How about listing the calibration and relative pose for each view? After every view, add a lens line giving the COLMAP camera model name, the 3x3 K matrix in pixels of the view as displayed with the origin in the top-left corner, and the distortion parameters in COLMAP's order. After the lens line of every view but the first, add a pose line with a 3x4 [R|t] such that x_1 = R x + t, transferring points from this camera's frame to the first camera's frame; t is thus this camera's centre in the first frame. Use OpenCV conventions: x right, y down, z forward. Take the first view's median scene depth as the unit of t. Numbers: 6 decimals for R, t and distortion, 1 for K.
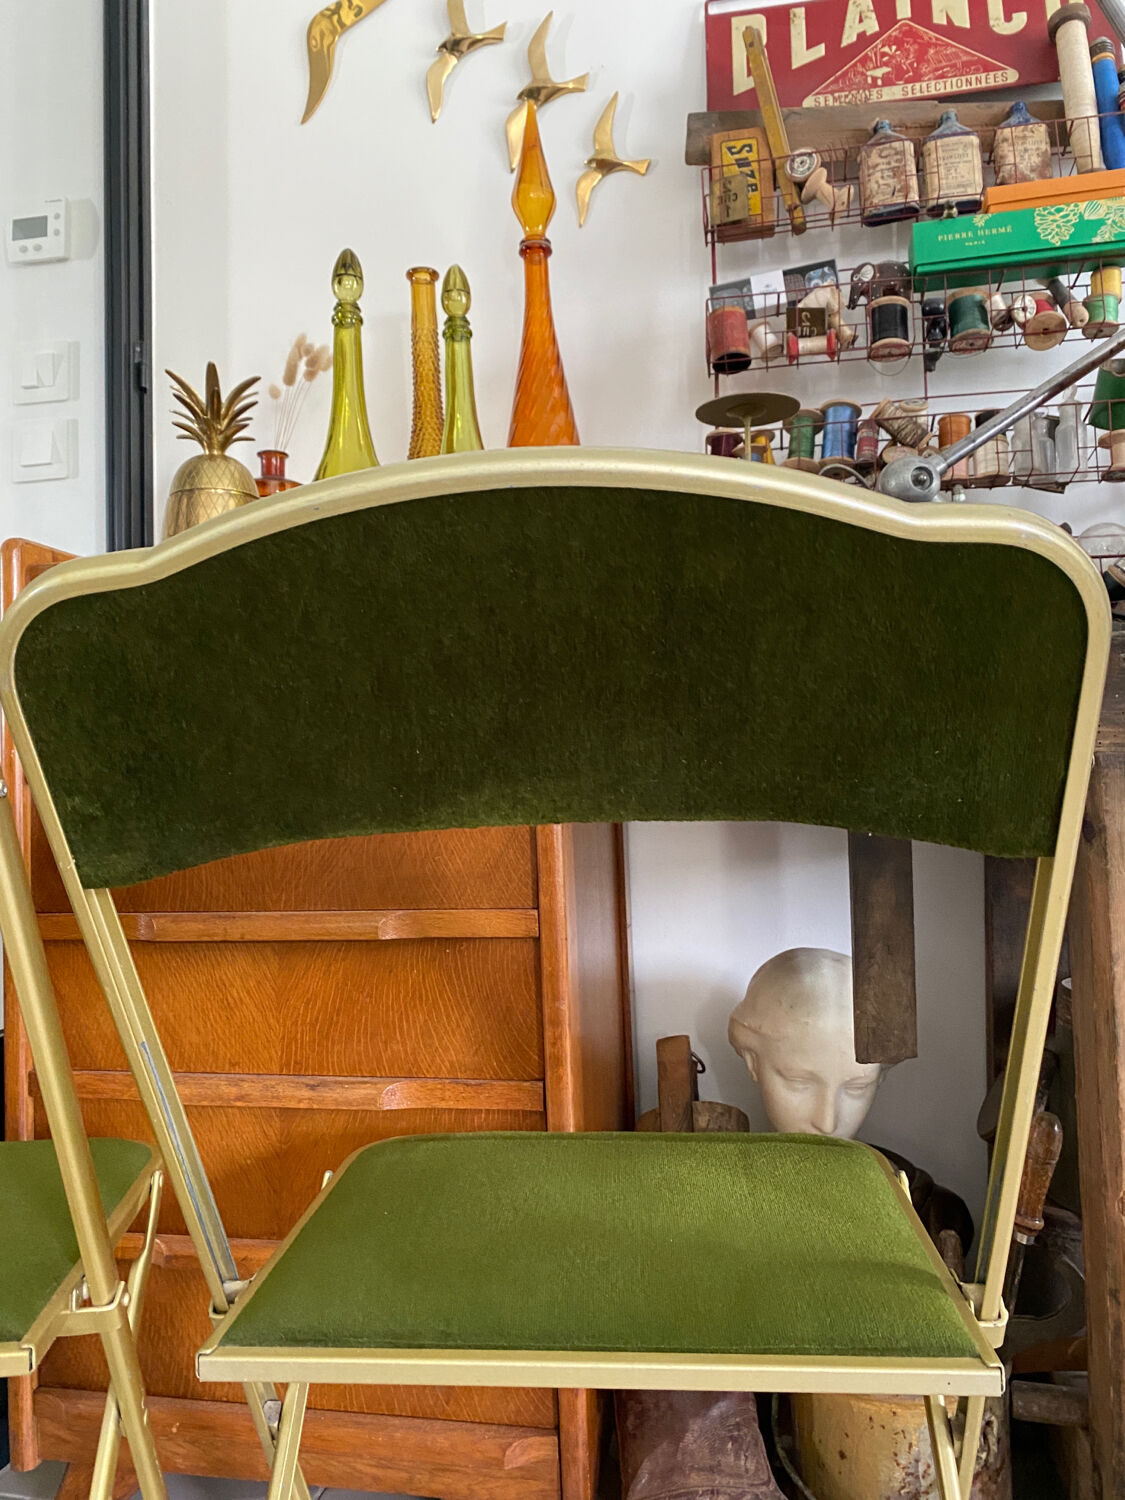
lens RADIAL K [[1156.3, 0, 551.2], [0, 1156.3, 729.3], [0, 0, 1]] dist [0.017884, -0.014675]
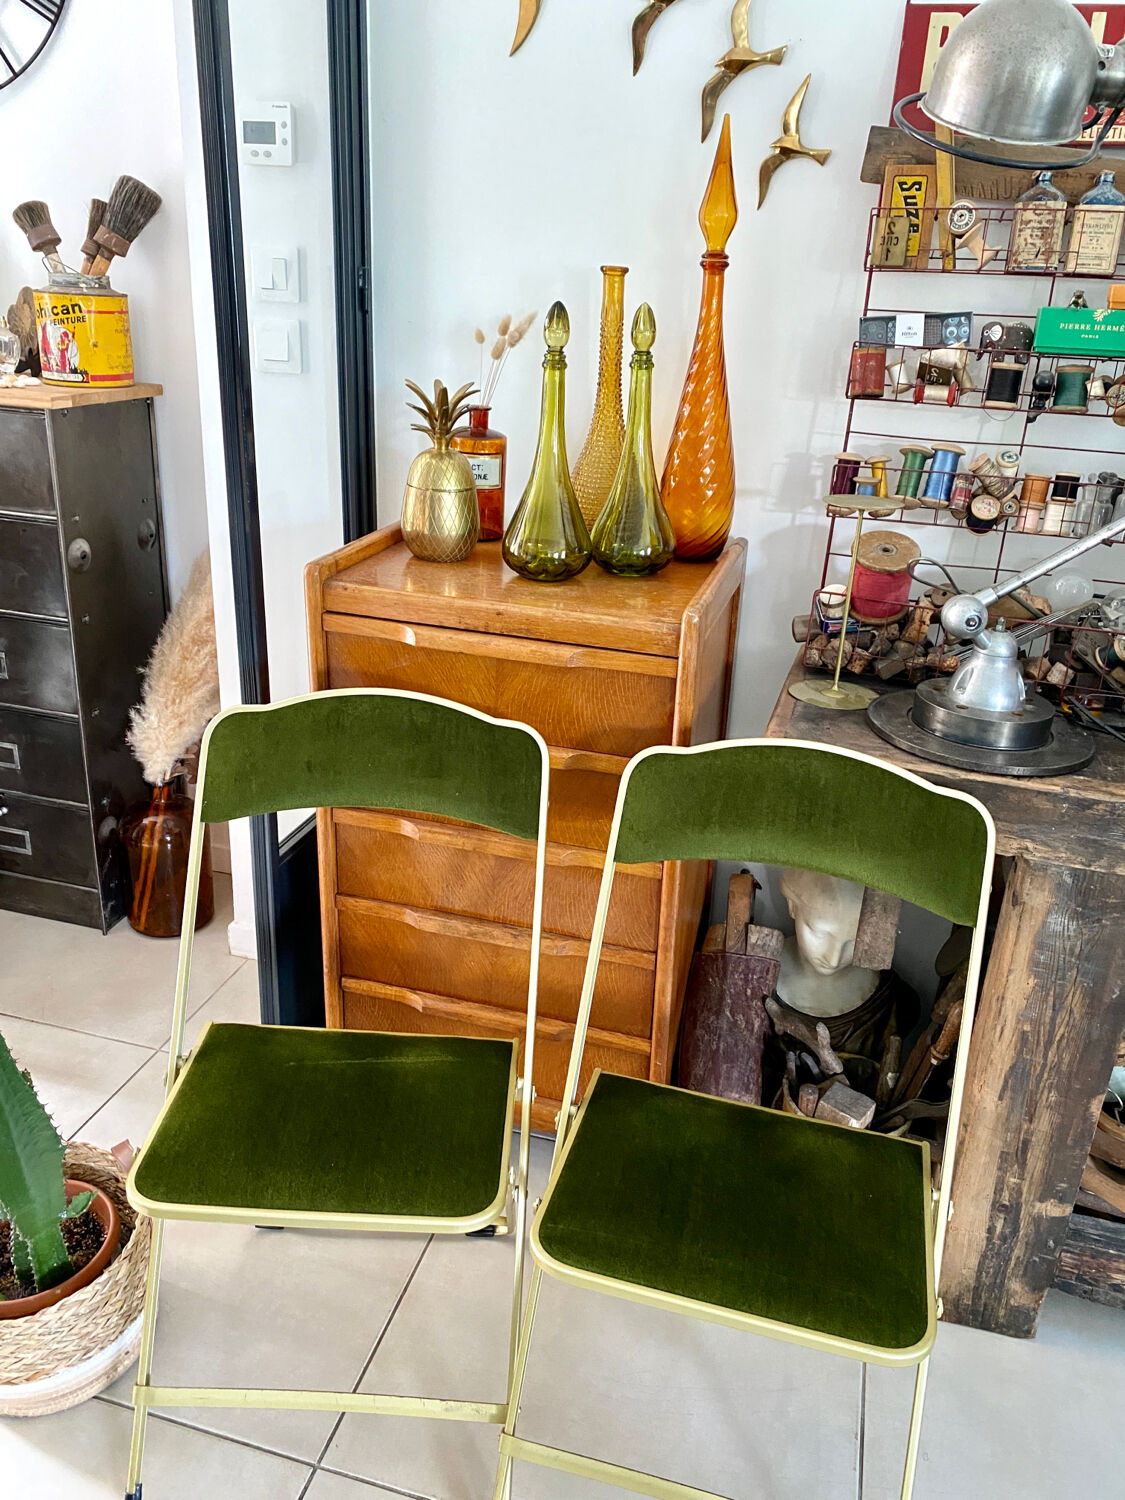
lens RADIAL K [[1156.3, 0, 563.1], [0, 1156.3, 735.0], [0, 0, 1]] dist [0.017884, -0.014675]
pose [[0.994305, 0.095240, -0.047821, -0.085060], [-0.065562, 0.900412, 0.430069, -0.639026], [0.084018, -0.424485, 0.901529, -0.333186]]
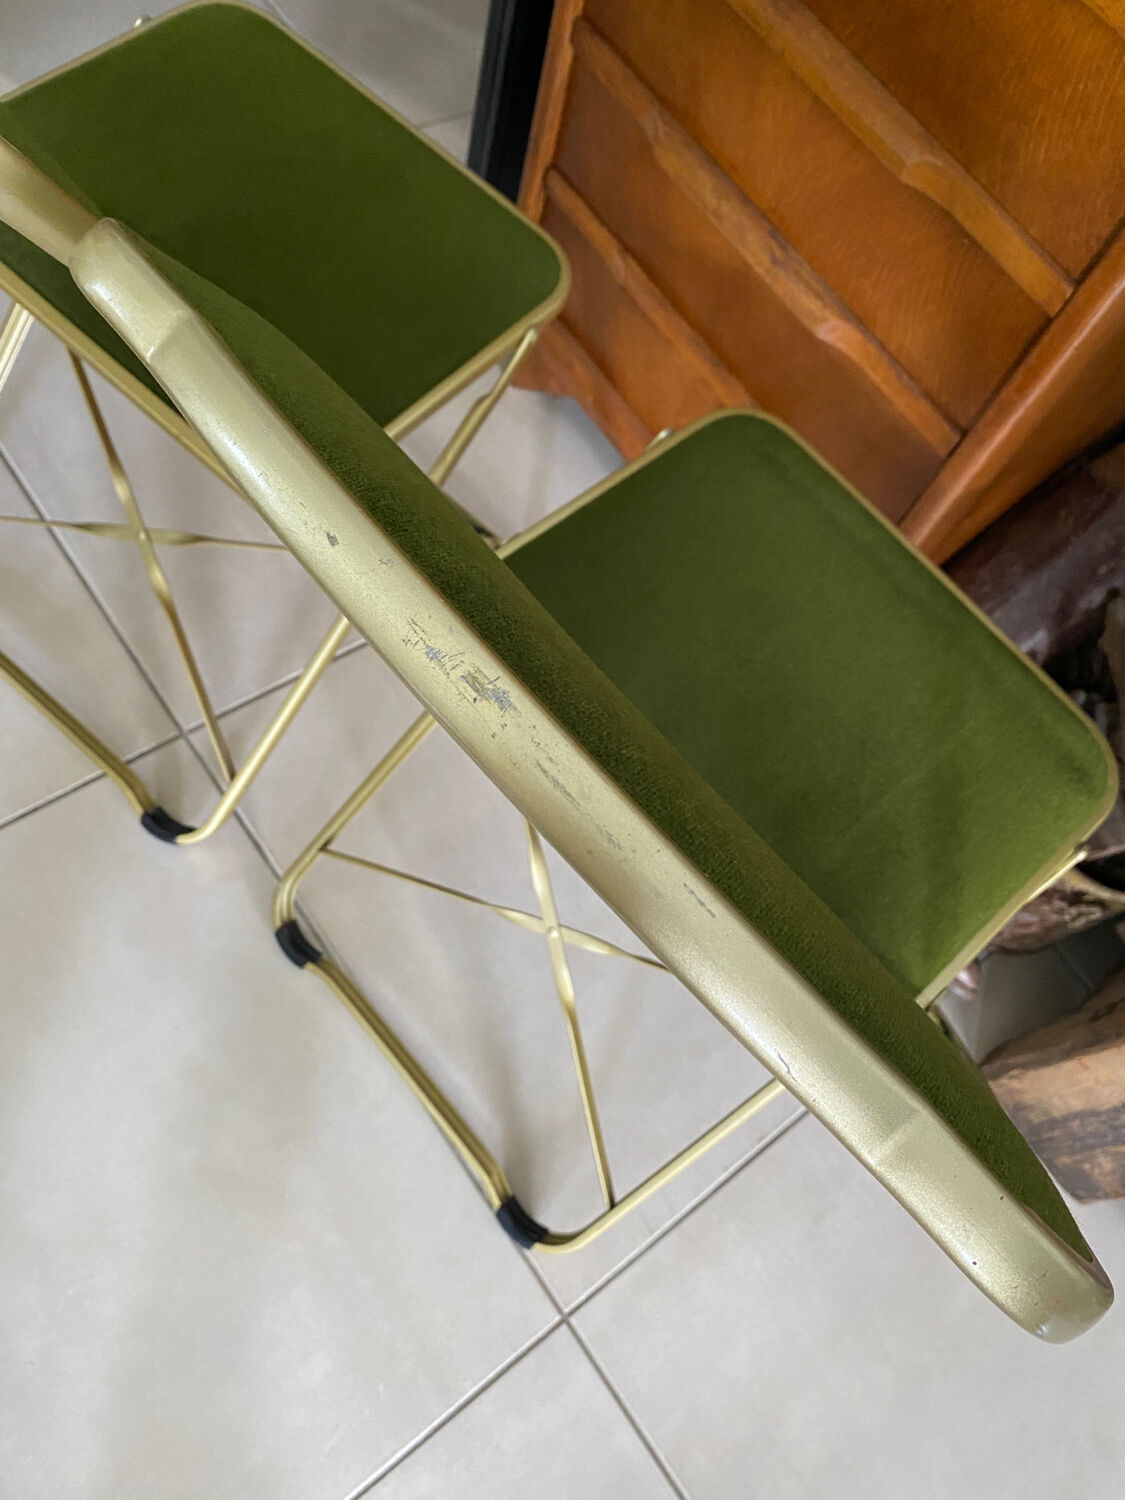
lens RADIAL K [[1156.3, 0, 558.7], [0, 1156.3, 745.6], [0, 0, 1]] dist [0.017884, -0.014675]
pose [[0.715131, 0.686899, -0.129448, 0.045459], [-0.182230, 0.362002, 0.914192, -0.332360], [0.674818, -0.630178, 0.384053, 0.306403]]
